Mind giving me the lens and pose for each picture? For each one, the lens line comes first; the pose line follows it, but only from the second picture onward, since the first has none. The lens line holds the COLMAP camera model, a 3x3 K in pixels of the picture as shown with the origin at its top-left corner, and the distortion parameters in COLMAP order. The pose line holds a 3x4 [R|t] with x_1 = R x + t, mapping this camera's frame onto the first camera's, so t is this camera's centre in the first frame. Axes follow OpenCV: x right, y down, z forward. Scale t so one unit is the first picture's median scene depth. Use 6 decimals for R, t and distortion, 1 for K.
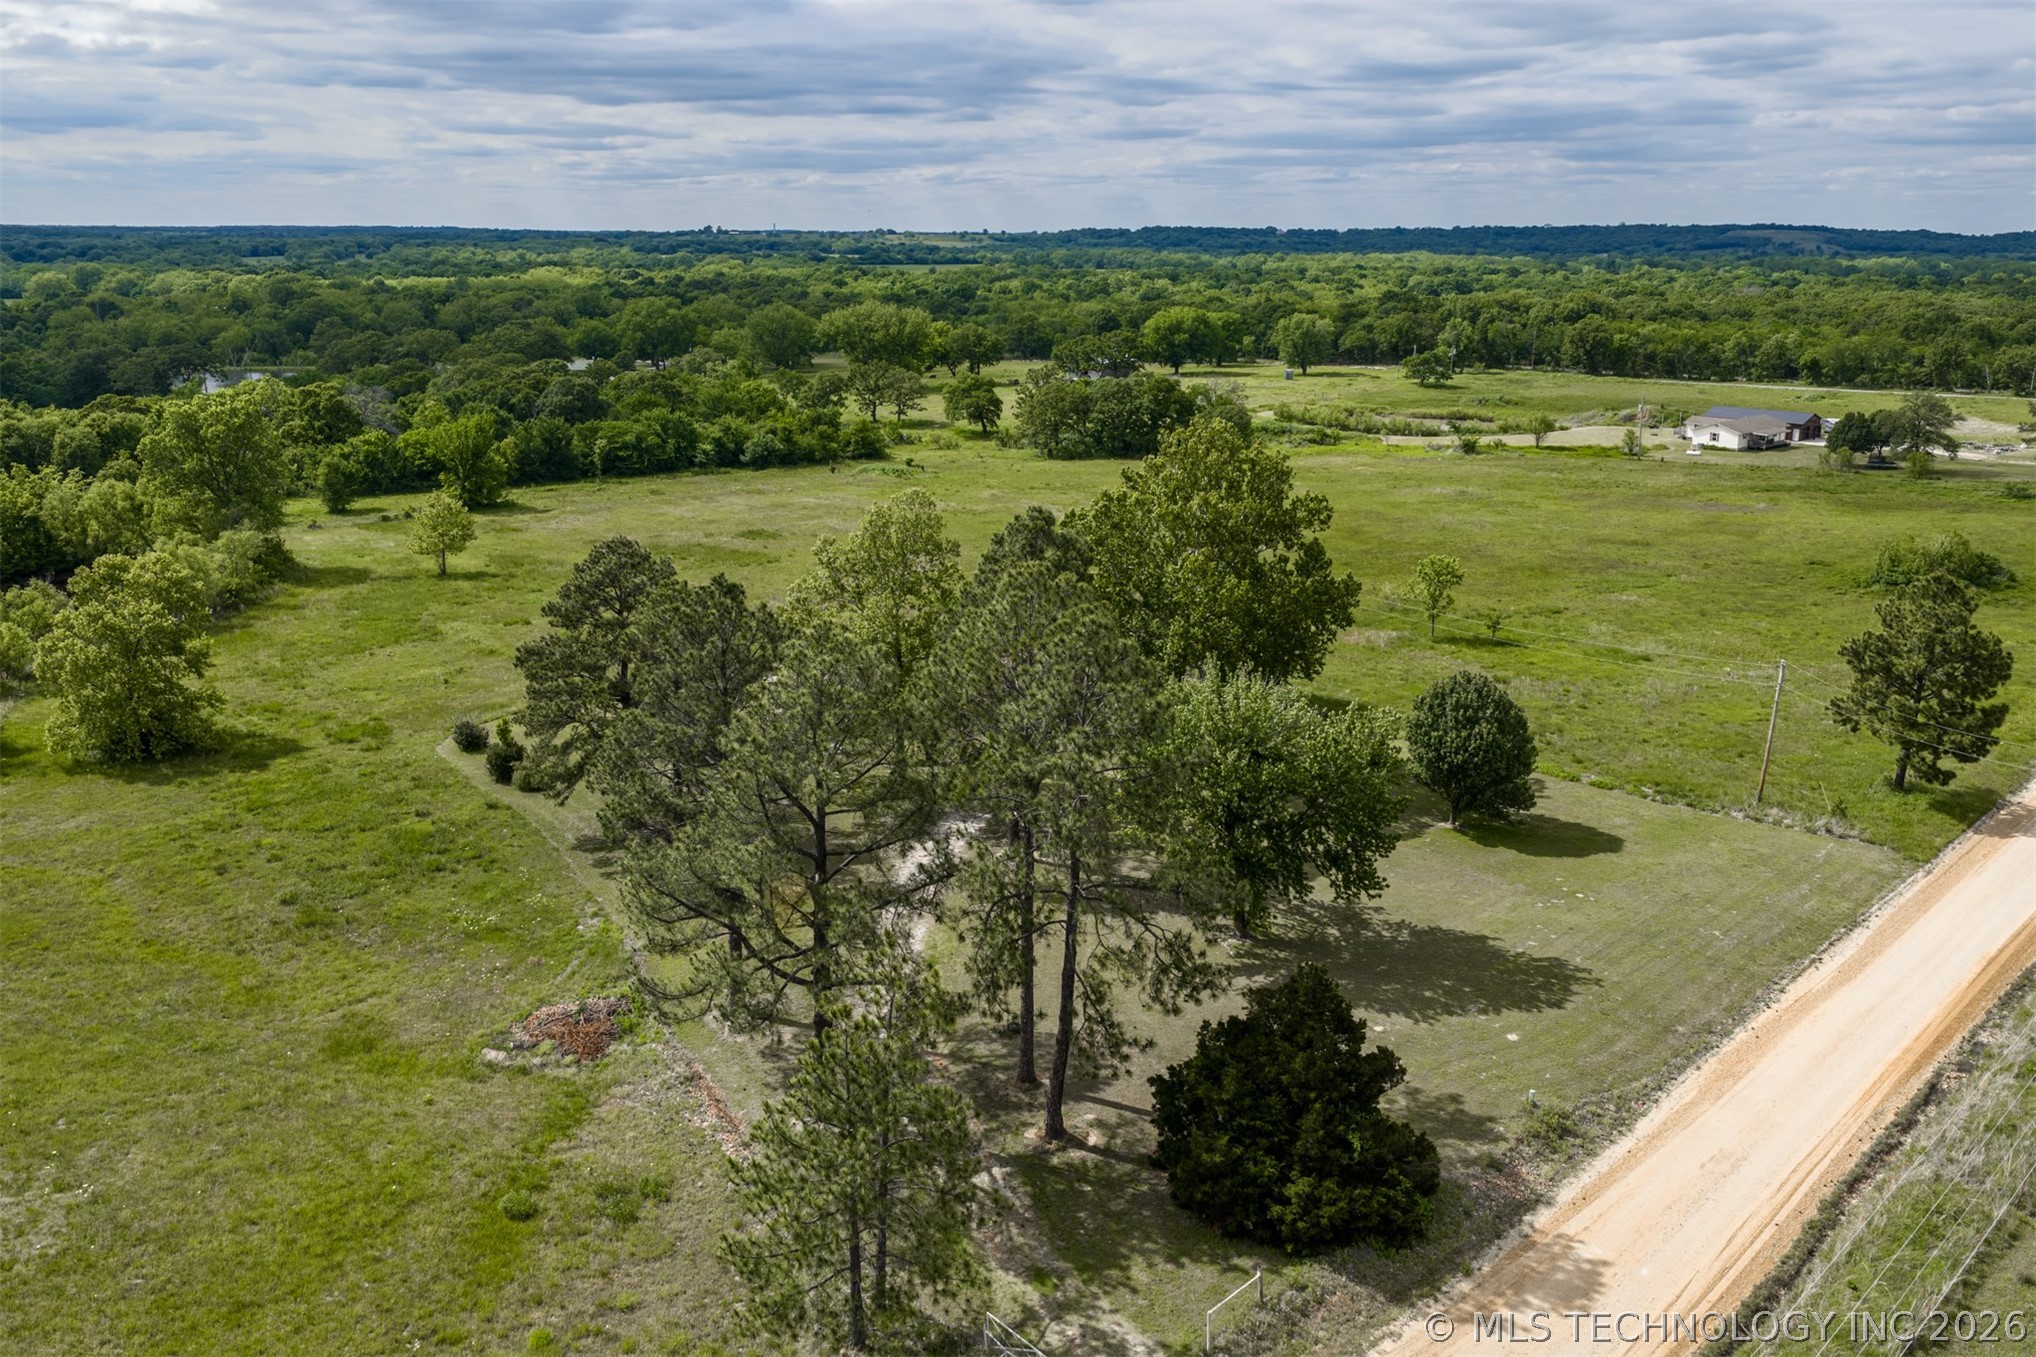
lens RADIAL K [[1667.3, 0, 1018.0], [0, 1667.3, 678.5], [0, 0, 1]] dist [0.005559, -0.008993]
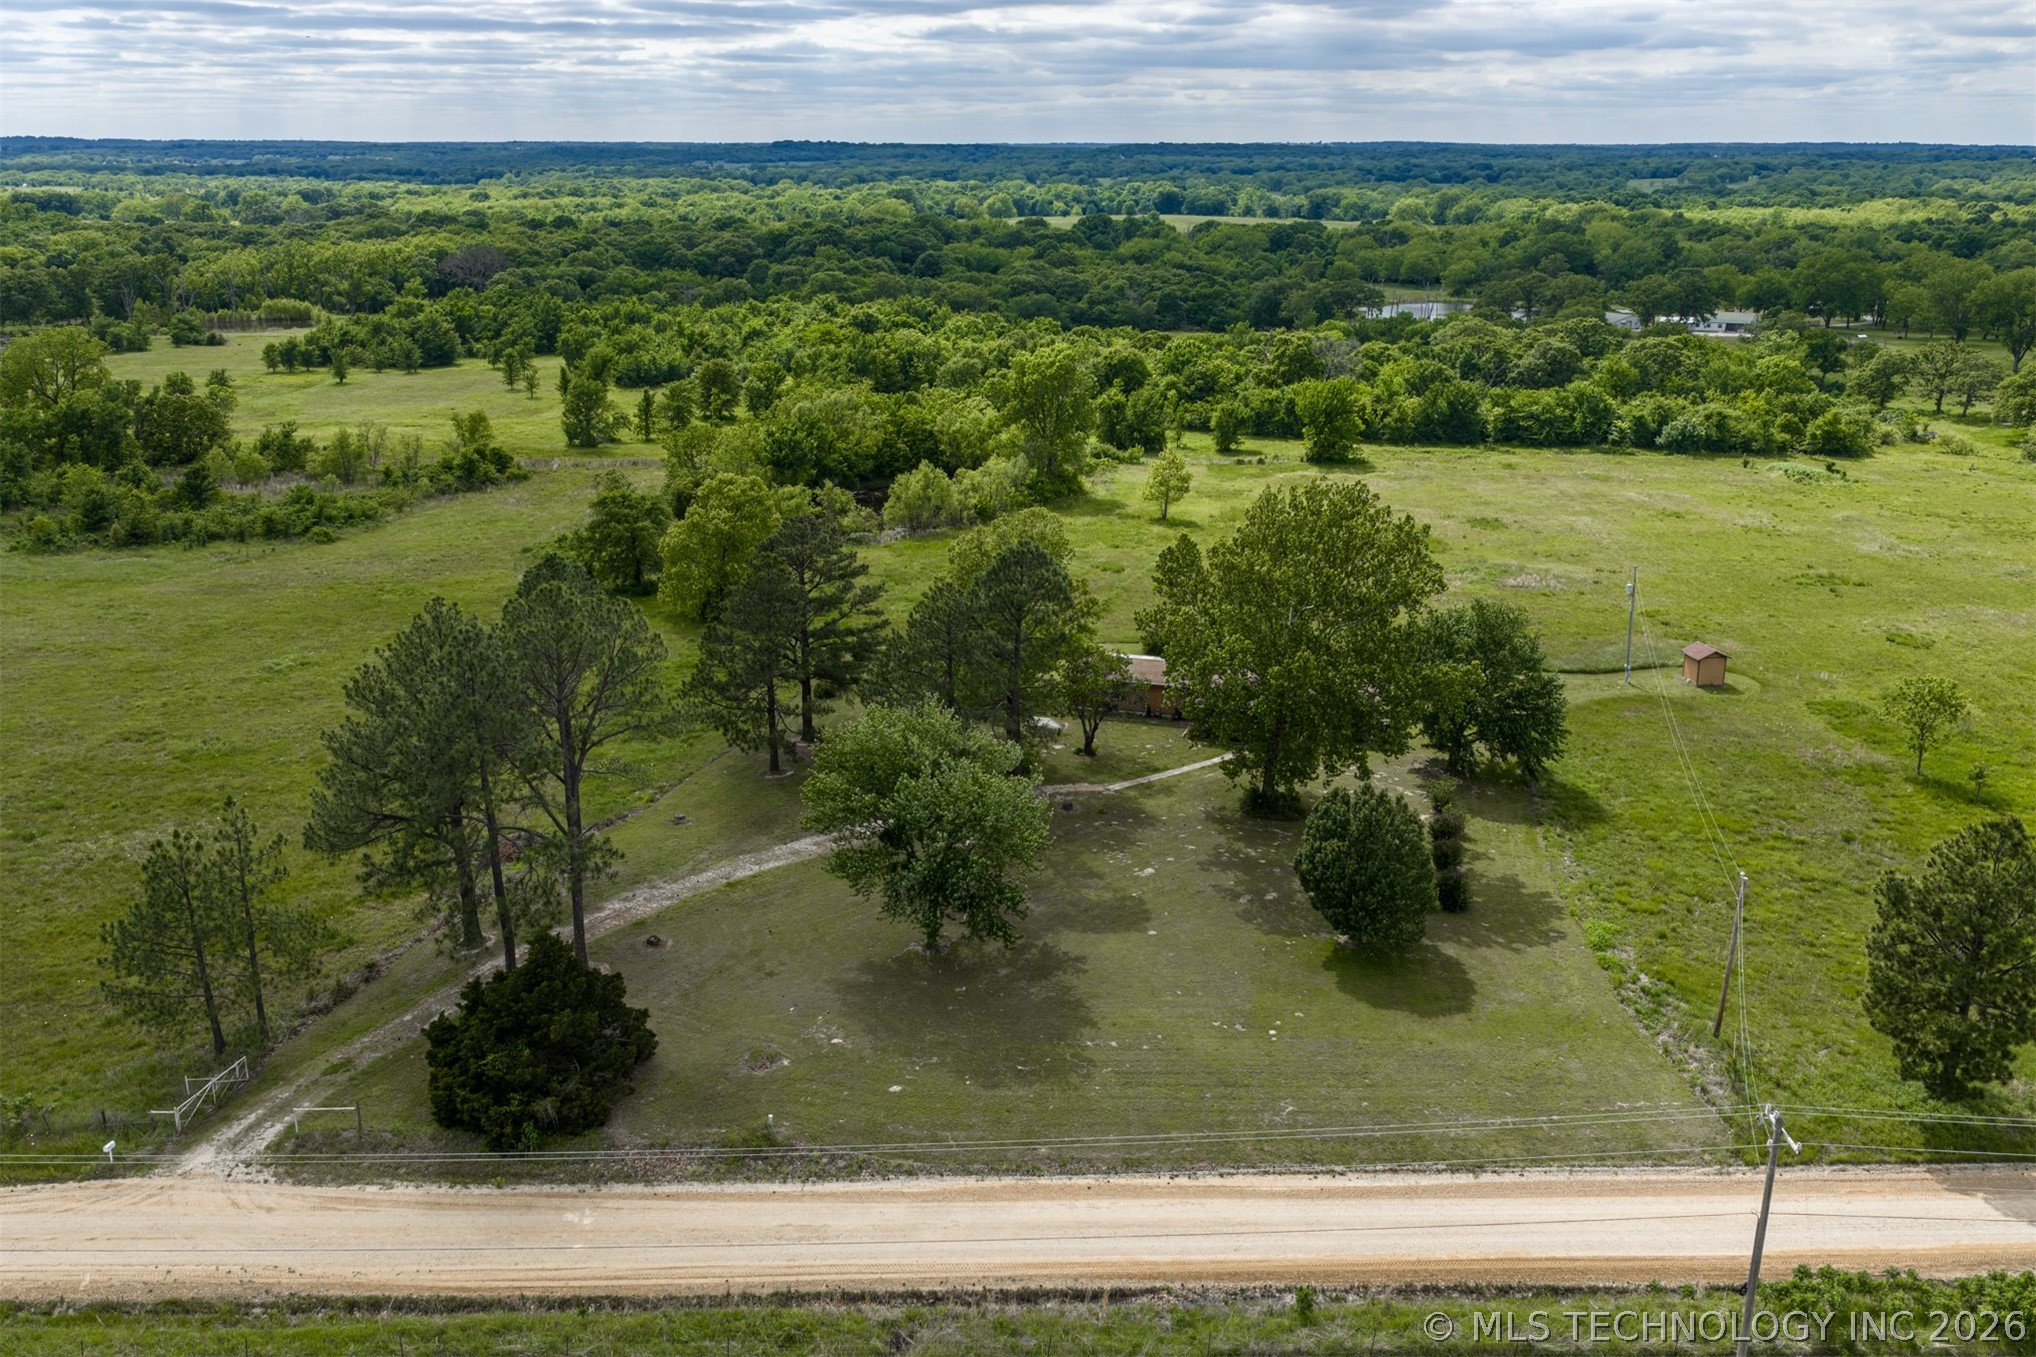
lens RADIAL K [[1667.3, 0, 1018.0], [0, 1667.3, 678.5], [0, 0, 1]] dist [0.005559, -0.008993]
pose [[0.709798, 0.207862, -0.673038, 0.290100], [-0.177534, 0.977415, 0.114636, -0.051841], [0.681666, 0.038118, 0.730670, 0.071657]]
